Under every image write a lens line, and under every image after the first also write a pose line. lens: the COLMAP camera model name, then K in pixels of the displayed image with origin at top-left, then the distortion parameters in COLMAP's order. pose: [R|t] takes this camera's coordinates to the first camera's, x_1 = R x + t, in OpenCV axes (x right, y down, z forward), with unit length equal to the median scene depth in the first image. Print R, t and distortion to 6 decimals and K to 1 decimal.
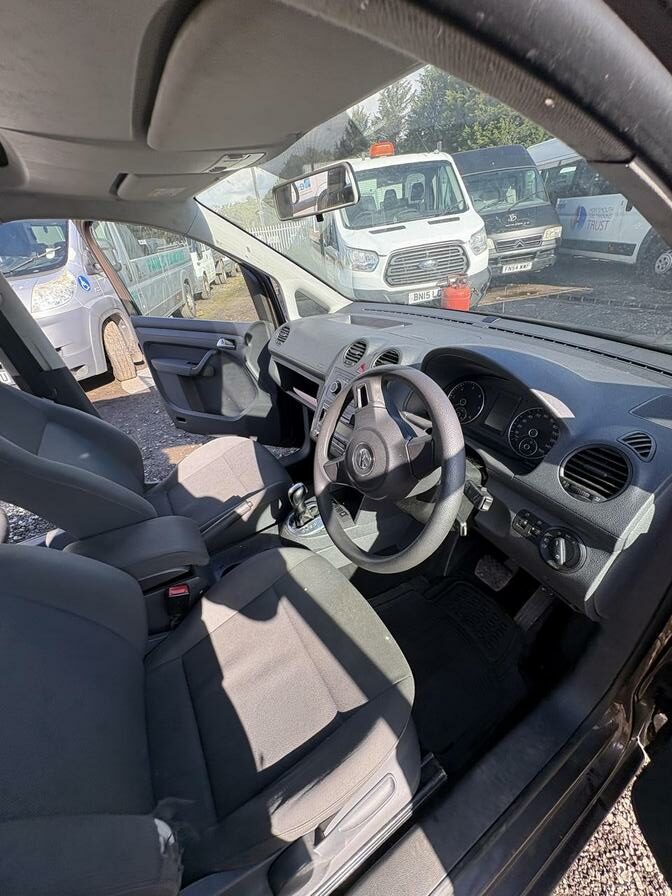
lens RADIAL K [[356.2, 0, 336.0], [0, 356.2, 448.0], [0, 0, 1]] dist [0.000672, 0.000269]
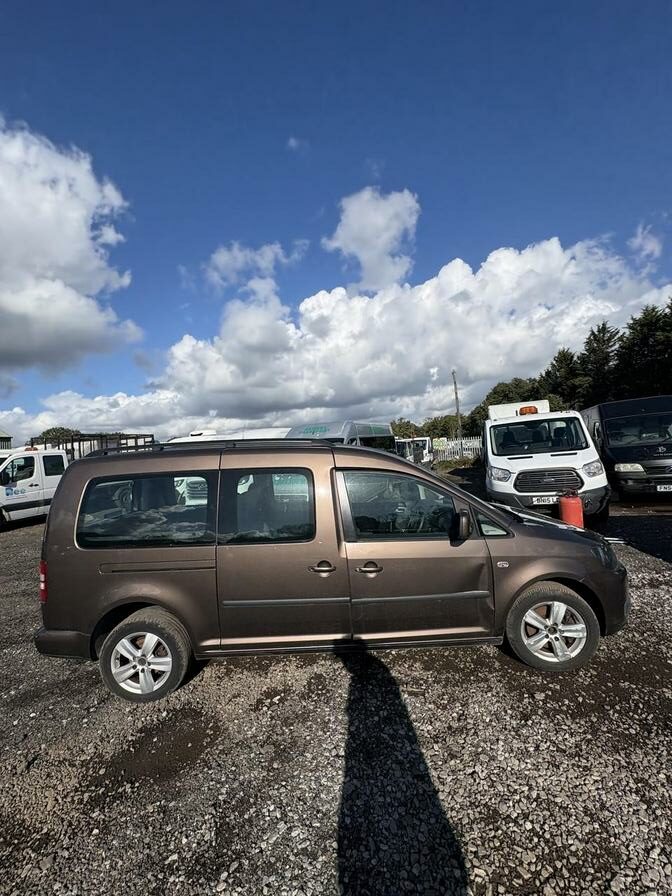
lens RADIAL K [[356.2, 0, 336.0], [0, 356.2, 448.0], [0, 0, 1]] dist [0.000672, 0.000269]
pose [[0.862502, 0.038991, -0.504549, 0.234366], [-0.279179, 0.868239, -0.410147, 0.202669], [0.422077, 0.494612, 0.759743, -0.524224]]
